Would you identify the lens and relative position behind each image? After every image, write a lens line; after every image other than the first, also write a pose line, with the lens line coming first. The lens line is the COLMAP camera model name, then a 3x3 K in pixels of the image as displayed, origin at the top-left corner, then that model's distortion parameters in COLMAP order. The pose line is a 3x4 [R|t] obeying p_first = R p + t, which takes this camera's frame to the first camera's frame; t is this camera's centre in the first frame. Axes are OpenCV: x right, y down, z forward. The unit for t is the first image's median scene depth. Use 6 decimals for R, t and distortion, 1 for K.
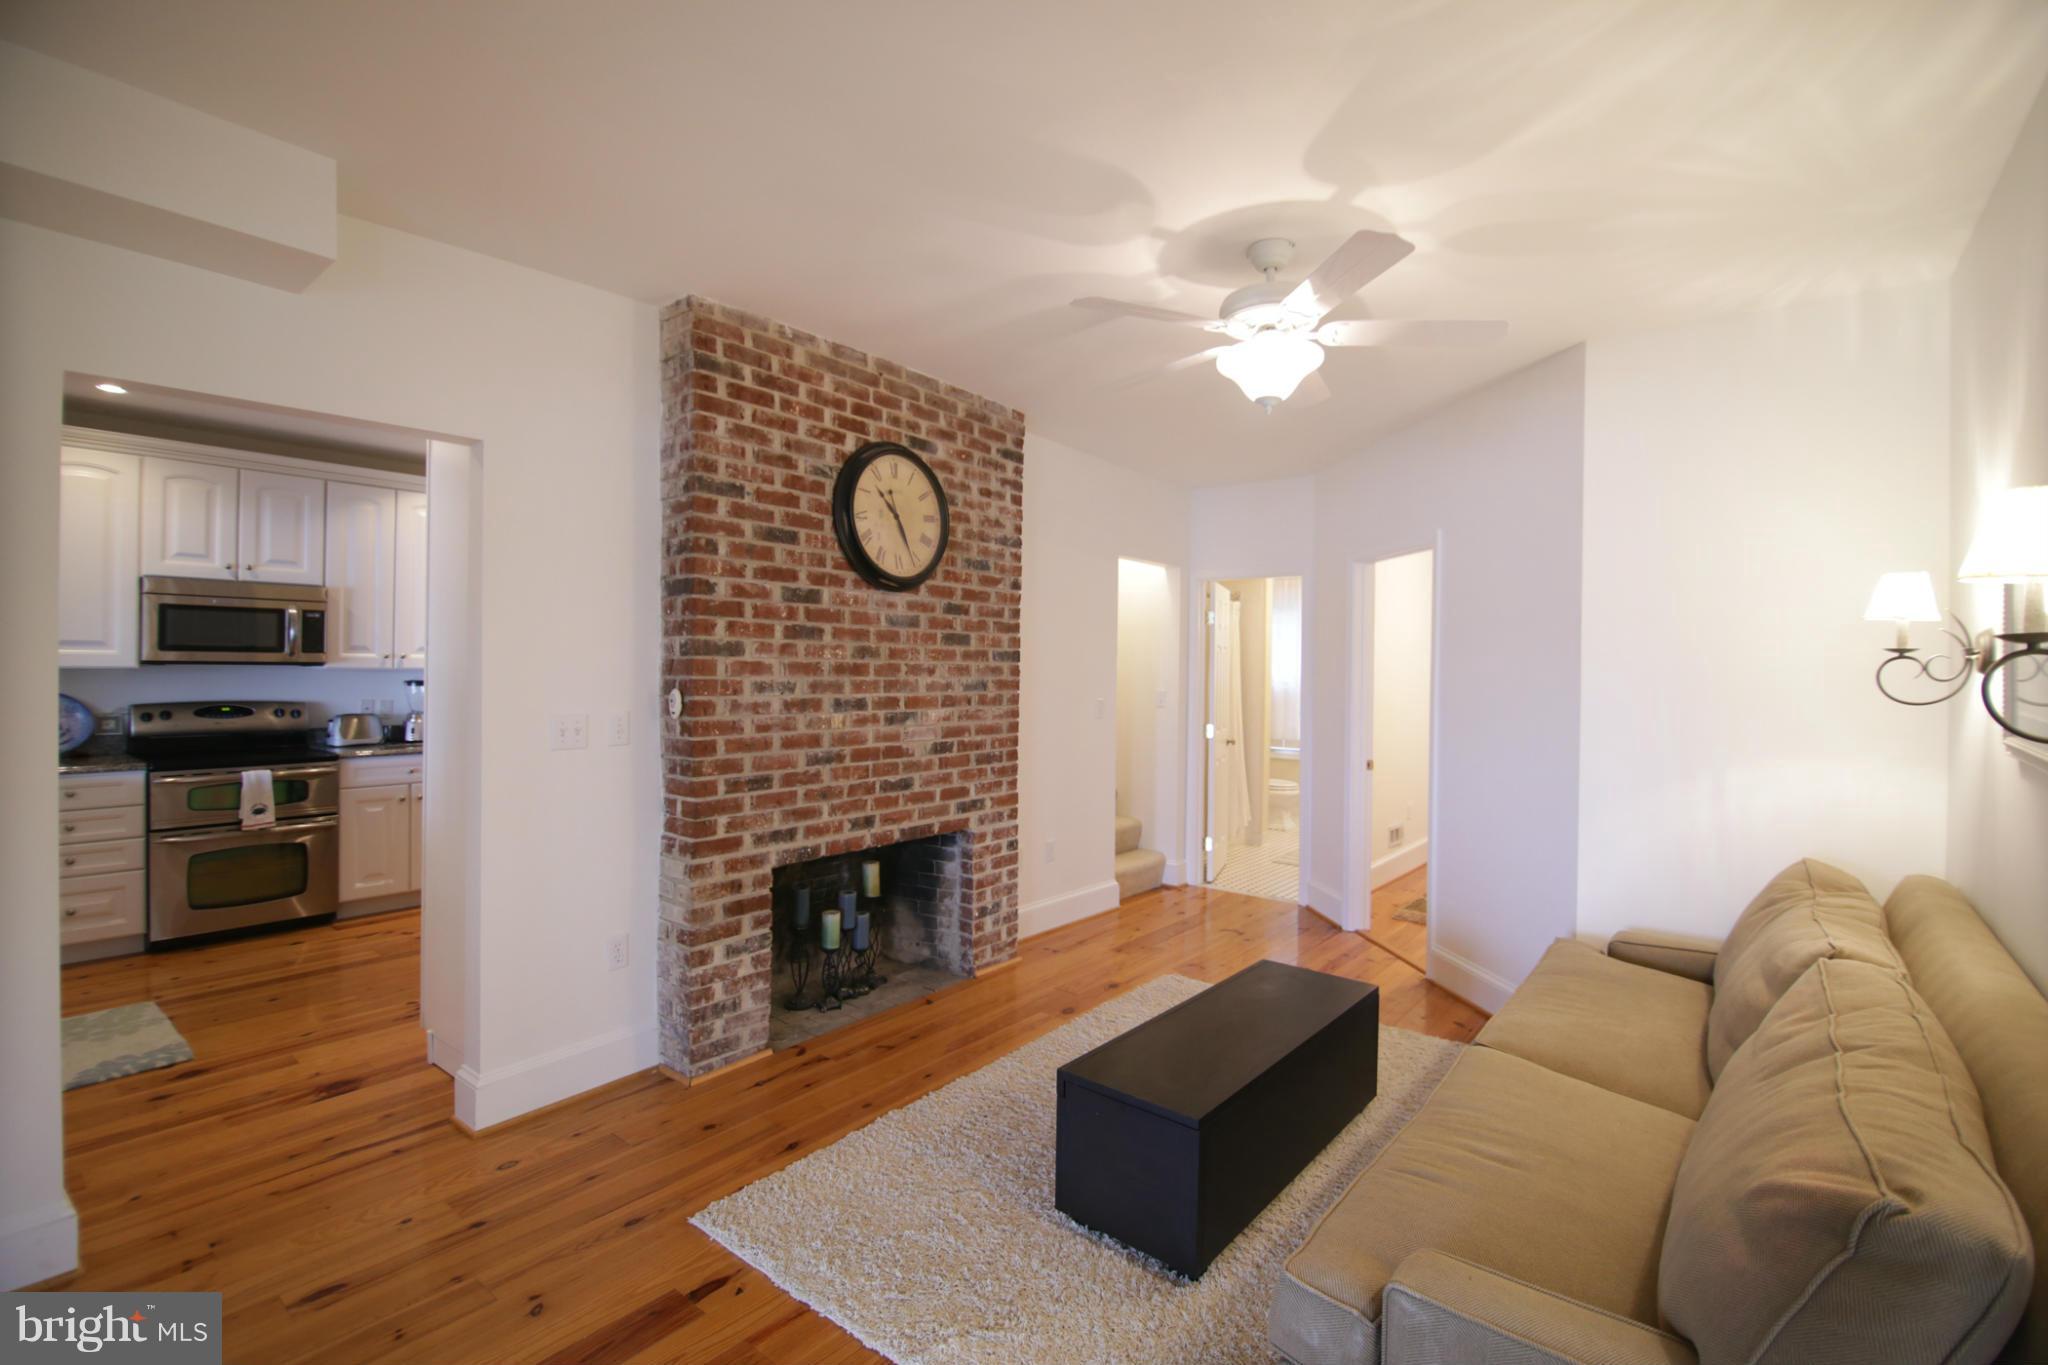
lens RADIAL K [[958.1, 0, 1018.1], [0, 958.1, 657.4], [0, 0, 1]] dist [-0.000260, 0.000006]
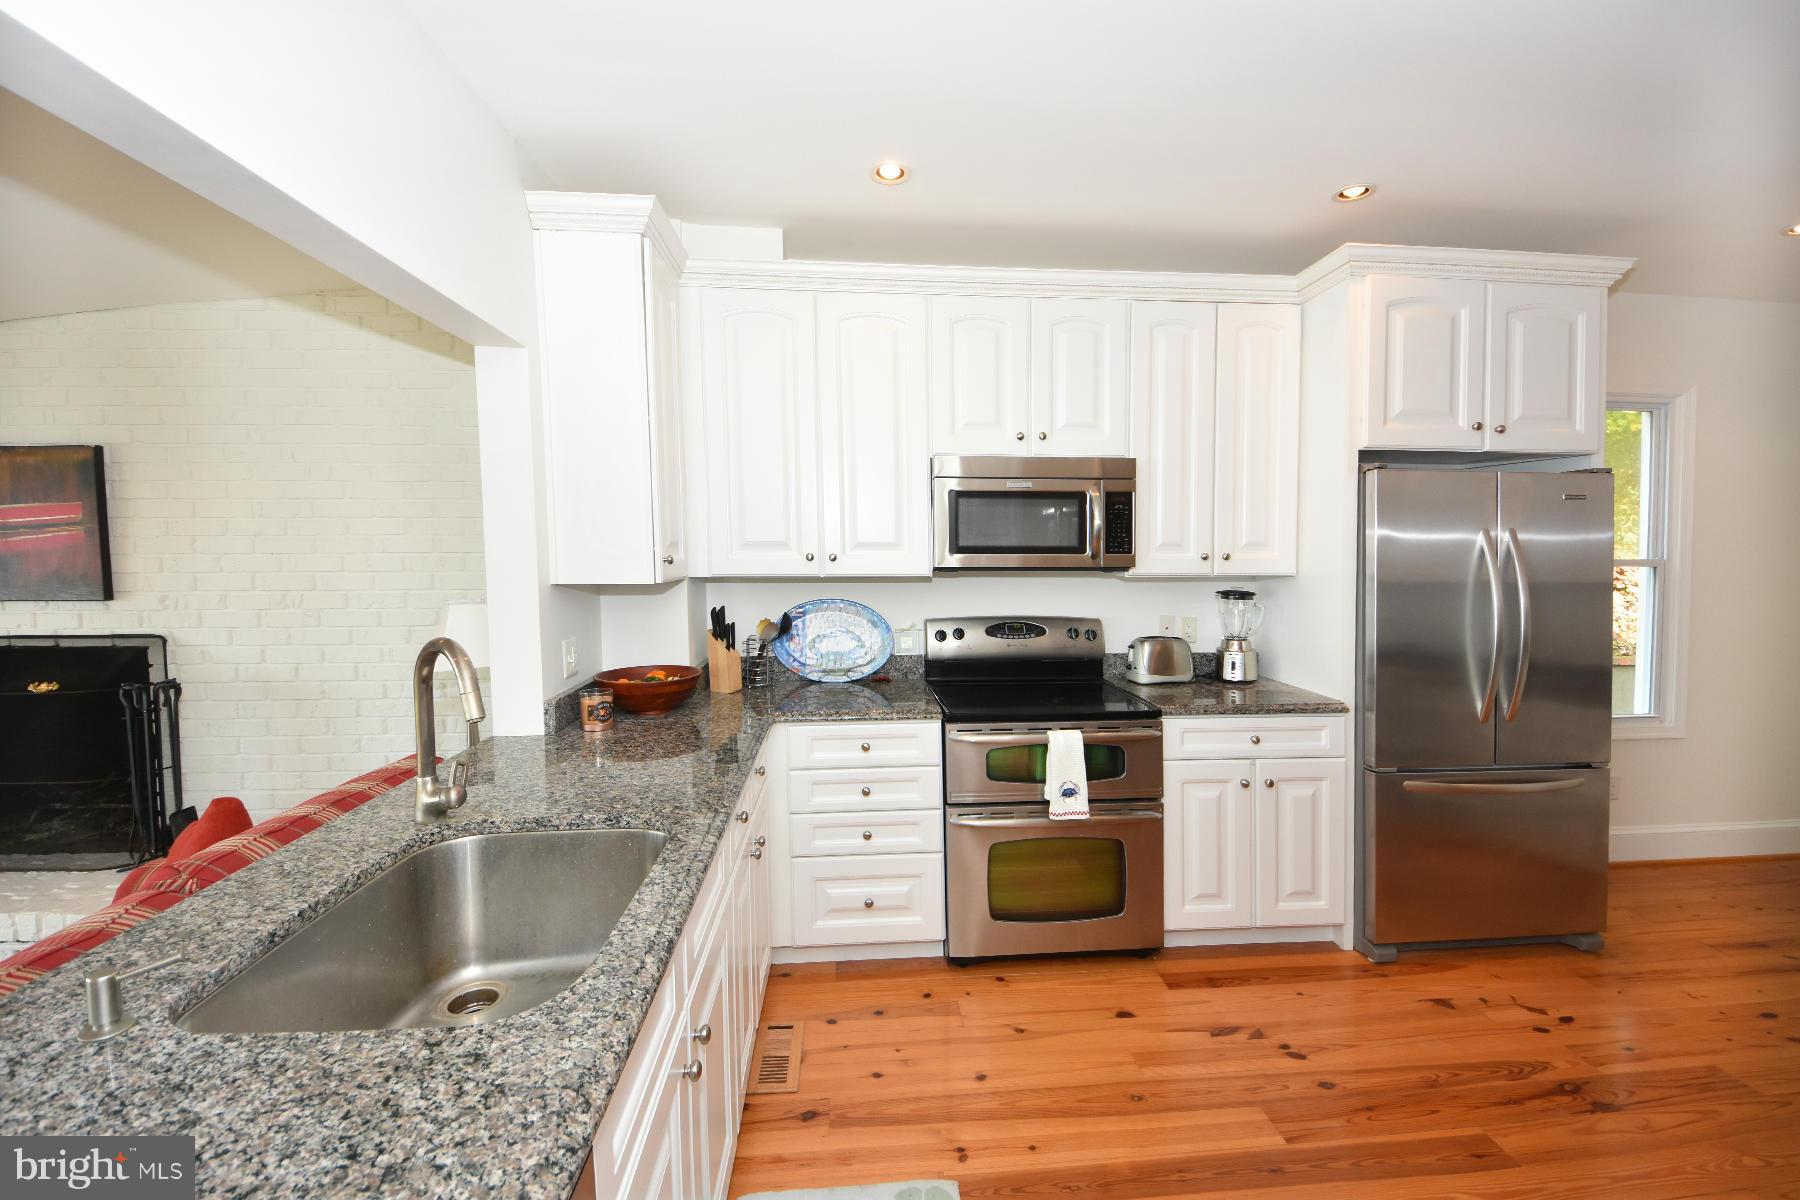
lens RADIAL K [[842.1, 0, 894.8], [0, 842.1, 578.0], [0, 0, 1]] dist [-0.000260, 0.000006]
pose [[0.702375, 0.004587, -0.711792, -0.450195], [0.014594, 0.999676, 0.020843, -0.001758], [0.711657, -0.025027, 0.702081, 0.494990]]
